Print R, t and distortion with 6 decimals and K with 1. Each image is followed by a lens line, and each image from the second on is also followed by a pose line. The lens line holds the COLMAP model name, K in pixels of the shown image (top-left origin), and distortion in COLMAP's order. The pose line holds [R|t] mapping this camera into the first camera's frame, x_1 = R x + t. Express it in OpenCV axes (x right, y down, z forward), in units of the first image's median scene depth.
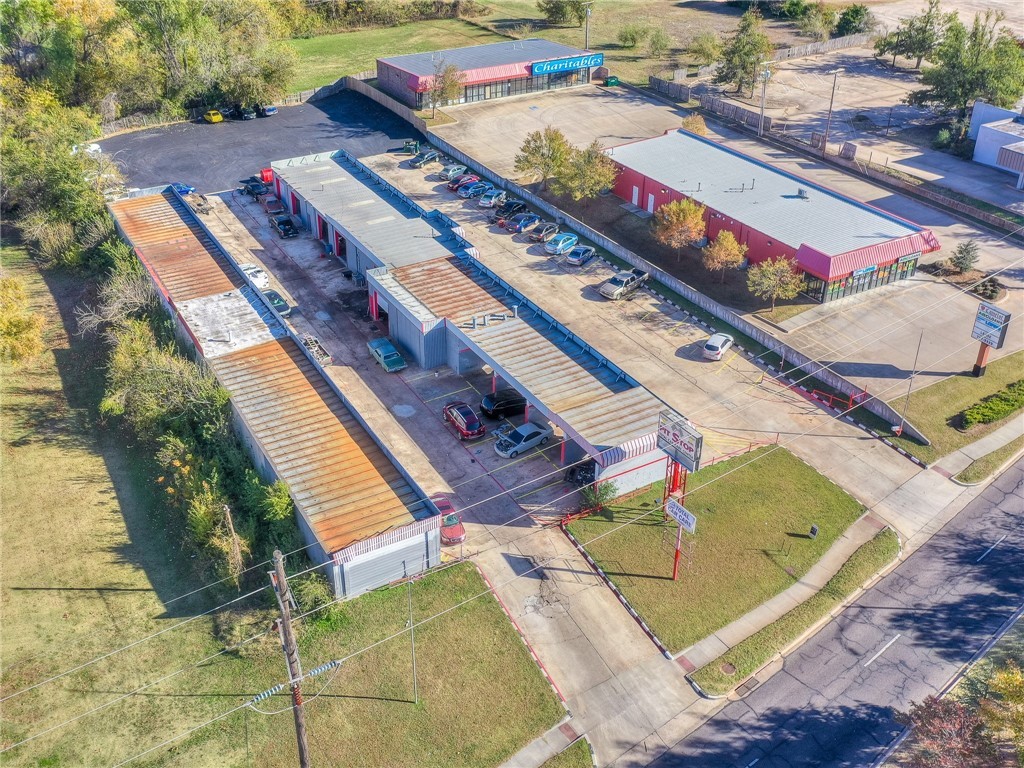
lens RADIAL K [[989.1, 0, 491.4], [0, 989.1, 383.0], [0, 0, 1]] dist [-0.001366, 0.003352]
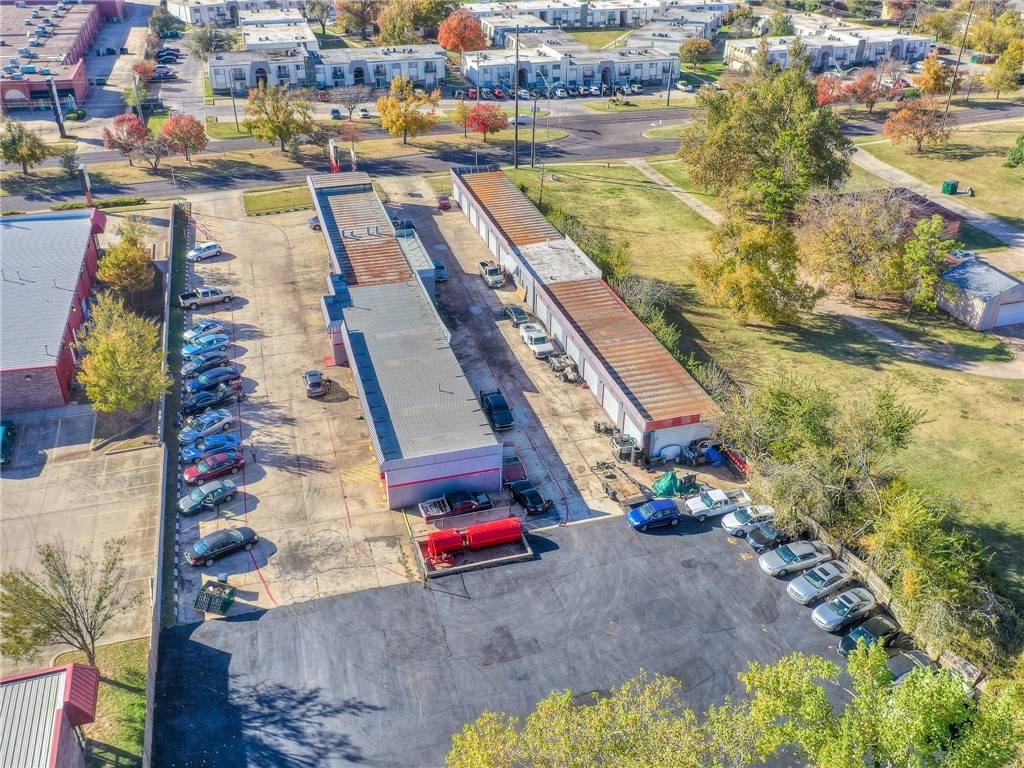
lens RADIAL K [[926.1, 0, 512.4], [0, 926.1, 356.7], [0, 0, 1]] dist [-0.001342, 0.004071]
pose [[-0.974918, -0.111343, 0.192711, -0.437962], [0.113123, 0.497786, 0.859891, -0.990075], [-0.191672, 0.860123, -0.472705, 1.593380]]
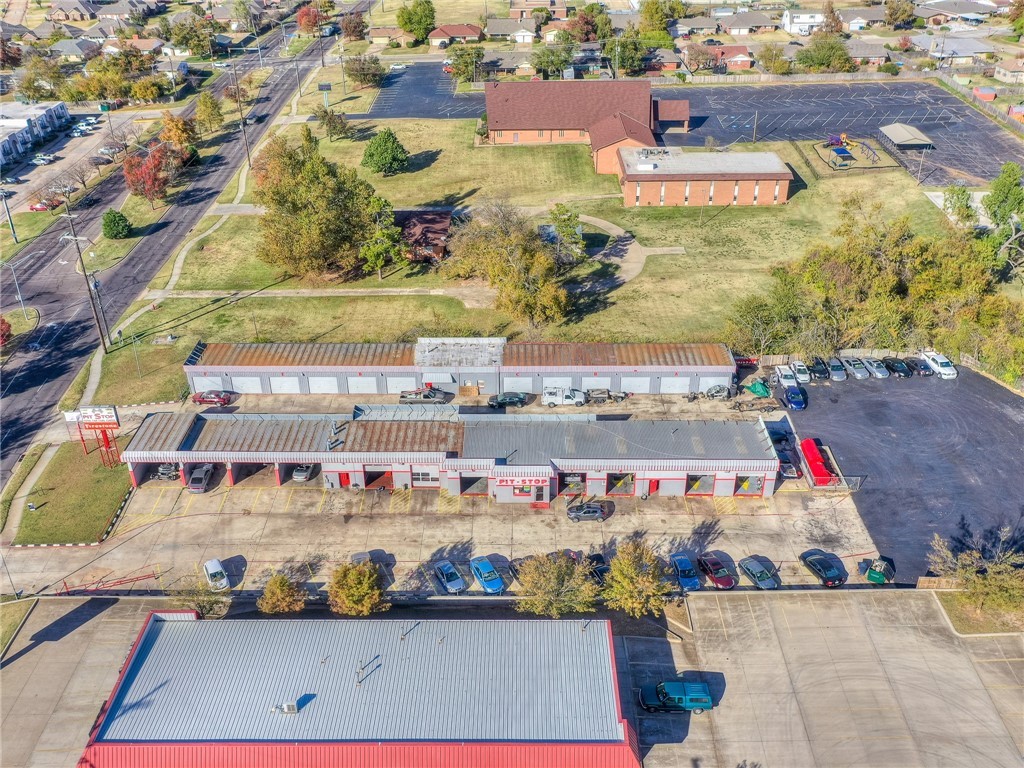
lens RADIAL K [[950.8, 0, 512.0], [0, 950.8, 384.0], [0, 0, 1]] dist [0.001803, -0.009883]
pose [[-0.500526, 0.443964, -0.743216, 0.712080], [-0.445666, 0.603862, 0.660857, -0.945662], [0.742197, 0.662002, -0.104389, 1.161708]]
